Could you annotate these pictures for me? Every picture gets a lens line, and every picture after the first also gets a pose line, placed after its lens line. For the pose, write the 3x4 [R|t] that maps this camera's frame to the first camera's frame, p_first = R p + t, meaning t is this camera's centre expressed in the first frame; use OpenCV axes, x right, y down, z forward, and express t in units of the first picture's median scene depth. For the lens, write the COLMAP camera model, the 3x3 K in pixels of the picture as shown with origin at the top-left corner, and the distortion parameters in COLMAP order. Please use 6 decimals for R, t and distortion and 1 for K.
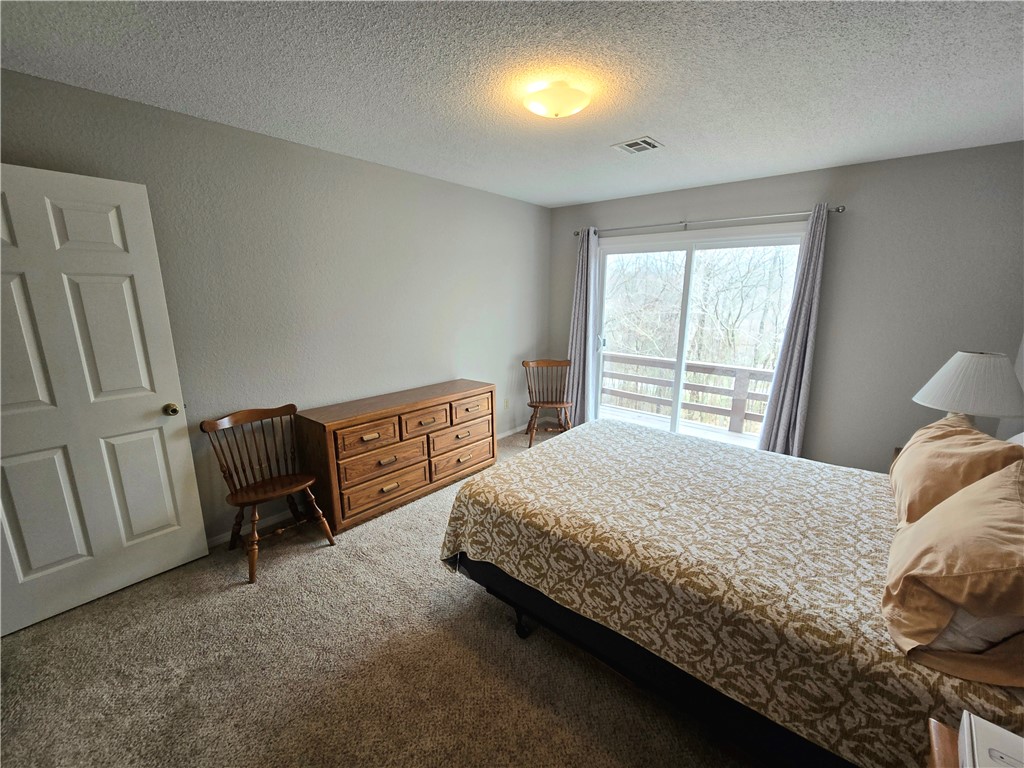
lens RADIAL K [[412.5, 0, 504.8], [0, 412.5, 383.5], [0, 0, 1]] dist [-0.001112, -0.000082]
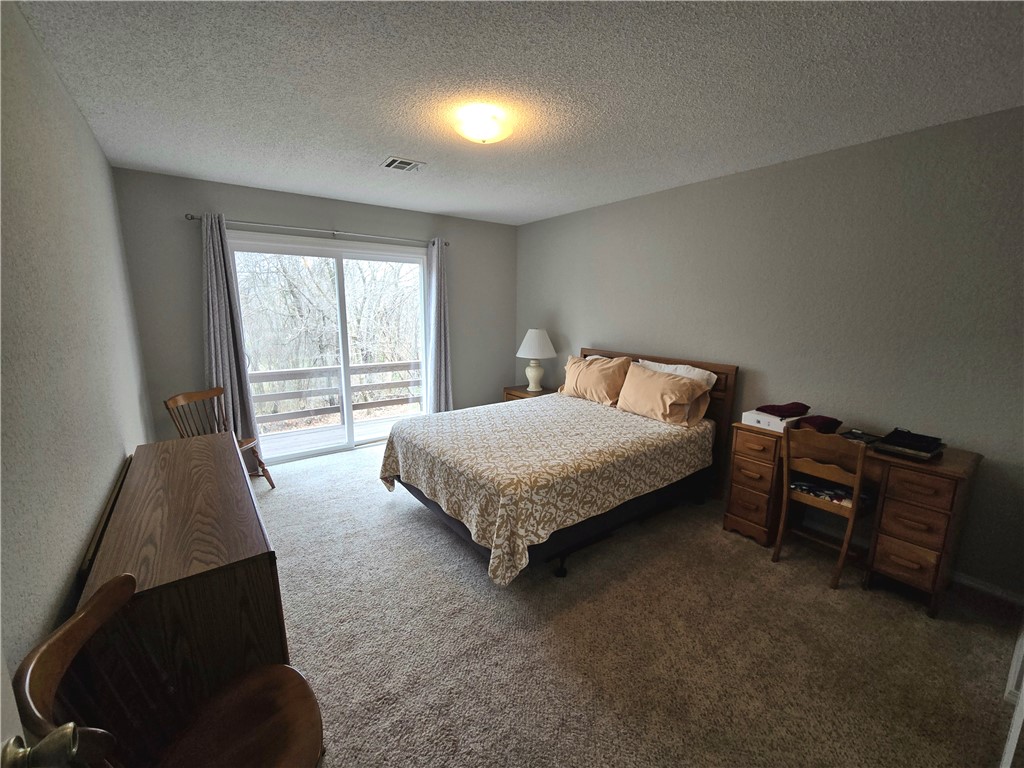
lens RADIAL K [[412.5, 0, 502.8], [0, 412.5, 381.9], [0, 0, 1]] dist [-0.001112, -0.000082]
pose [[0.258162, -0.188138, 0.947606, -1.121835], [0.206445, 0.968942, 0.136131, -0.159625], [-0.943787, 0.160485, 0.288984, 0.765474]]
